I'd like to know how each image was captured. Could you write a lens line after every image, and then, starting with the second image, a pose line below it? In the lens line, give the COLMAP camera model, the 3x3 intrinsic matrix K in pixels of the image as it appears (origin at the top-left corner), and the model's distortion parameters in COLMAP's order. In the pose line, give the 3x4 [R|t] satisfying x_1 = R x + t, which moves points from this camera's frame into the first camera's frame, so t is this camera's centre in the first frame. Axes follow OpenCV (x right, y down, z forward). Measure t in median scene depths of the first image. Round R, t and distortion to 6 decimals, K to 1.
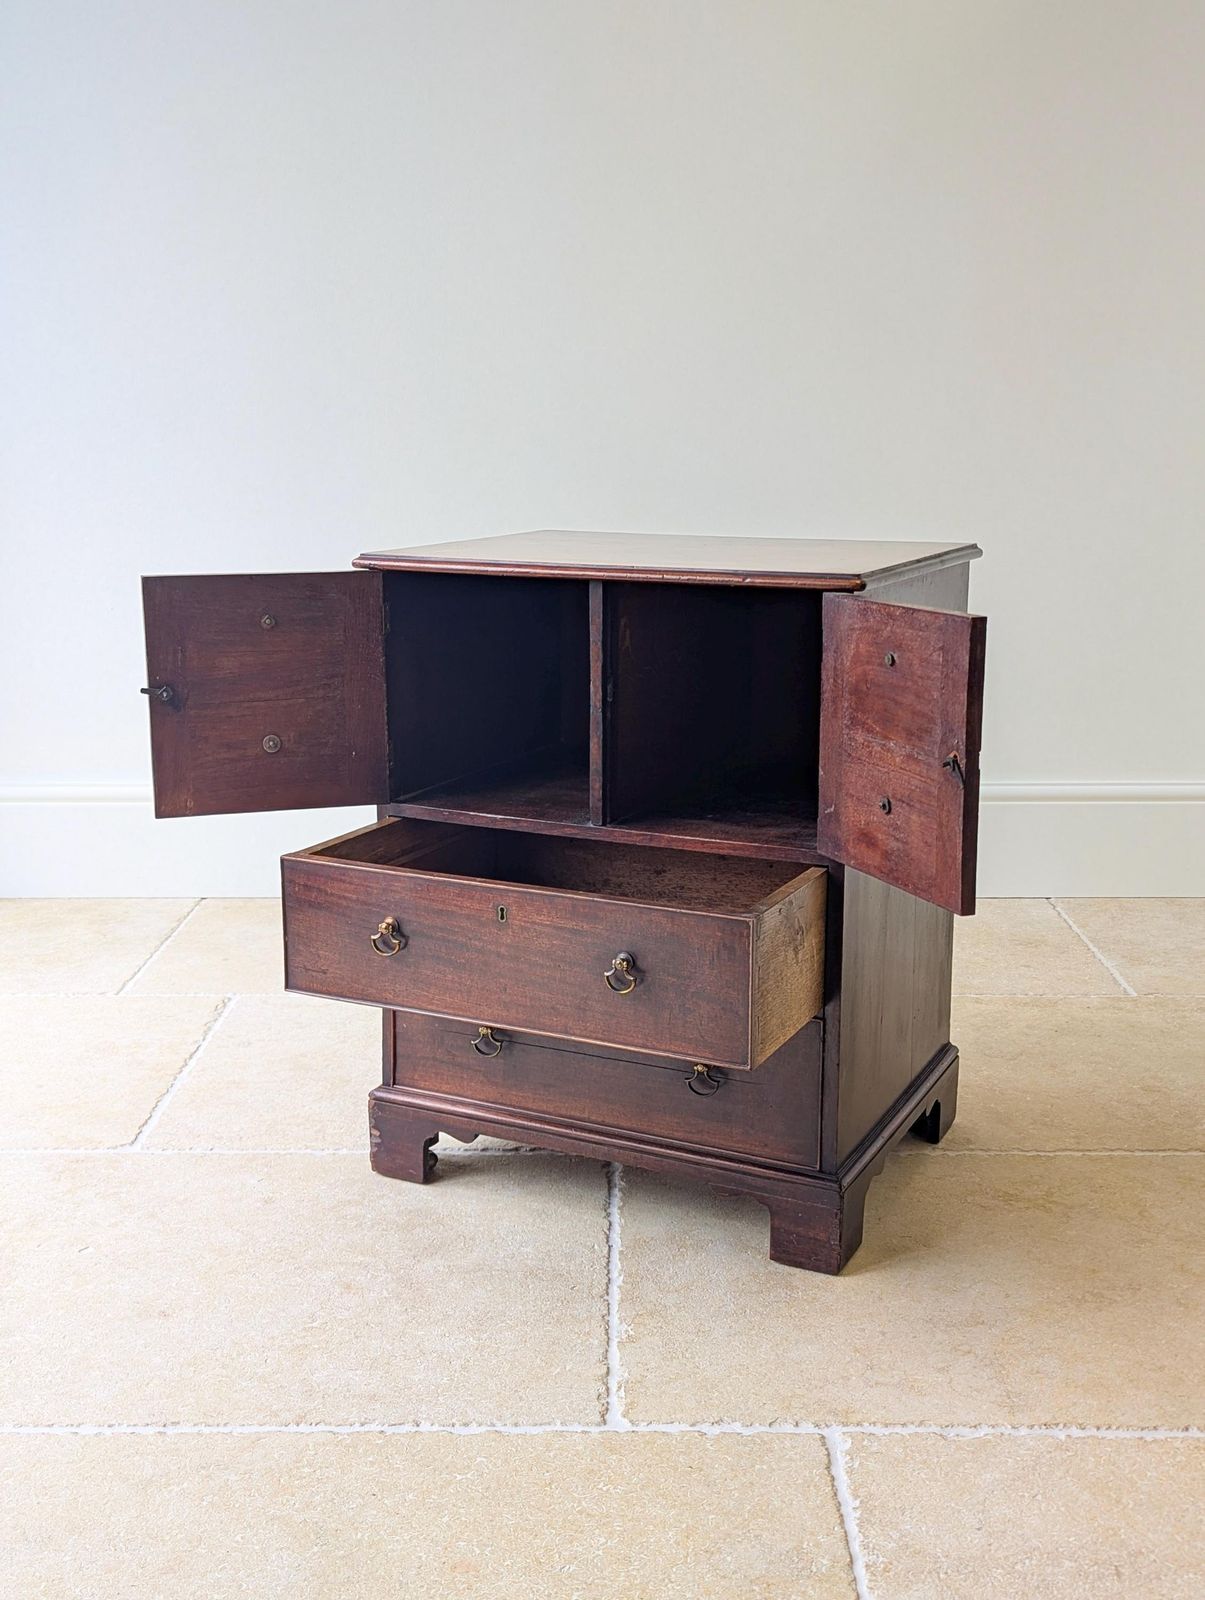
lens RADIAL K [[1700.2, 0, 607.0], [0, 1700.2, 770.8], [0, 0, 1]] dist [0.032447, 0.000000]
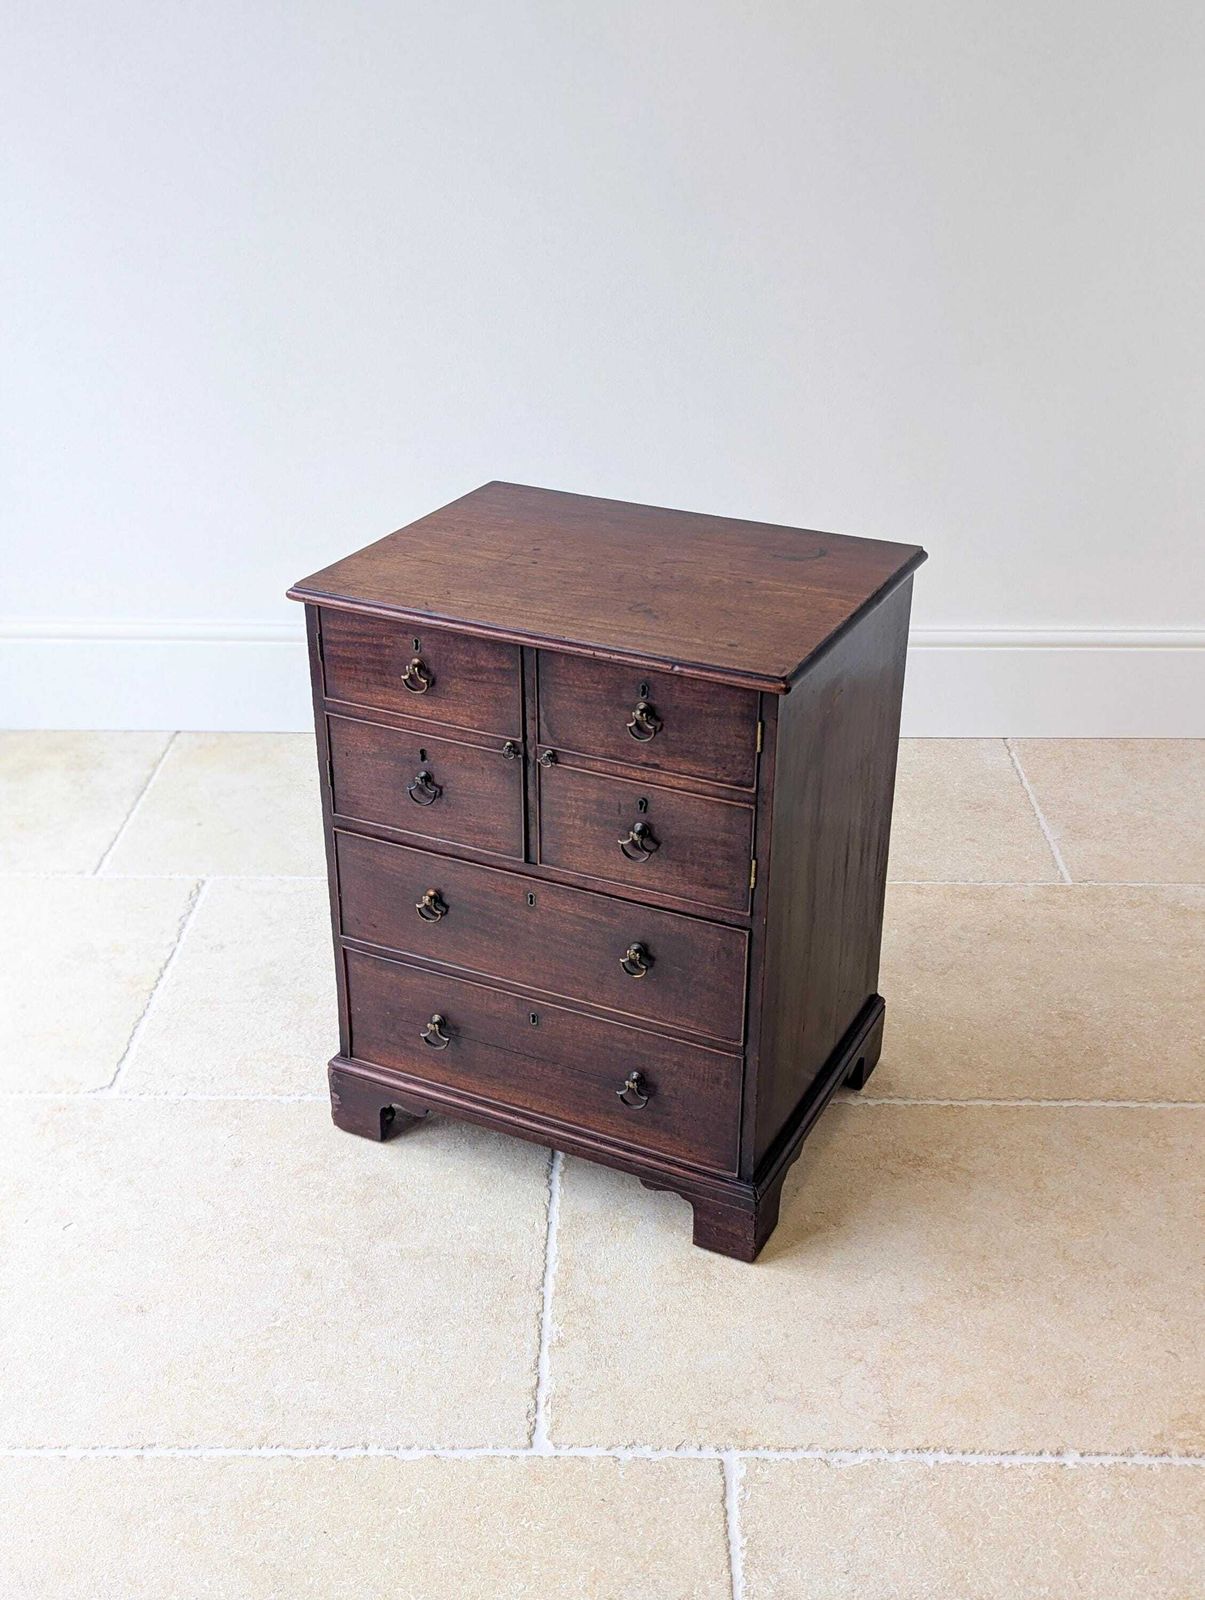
lens RADIAL K [[1700.2, 0, 632.1], [0, 1700.2, 770.9], [0, 0, 1]] dist [0.032447, 0.000000]
pose [[0.999938, 0.005294, 0.009747, 0.042205], [-0.007560, 0.968316, 0.249612, -0.272030], [-0.008117, -0.249670, 0.968297, 0.009567]]
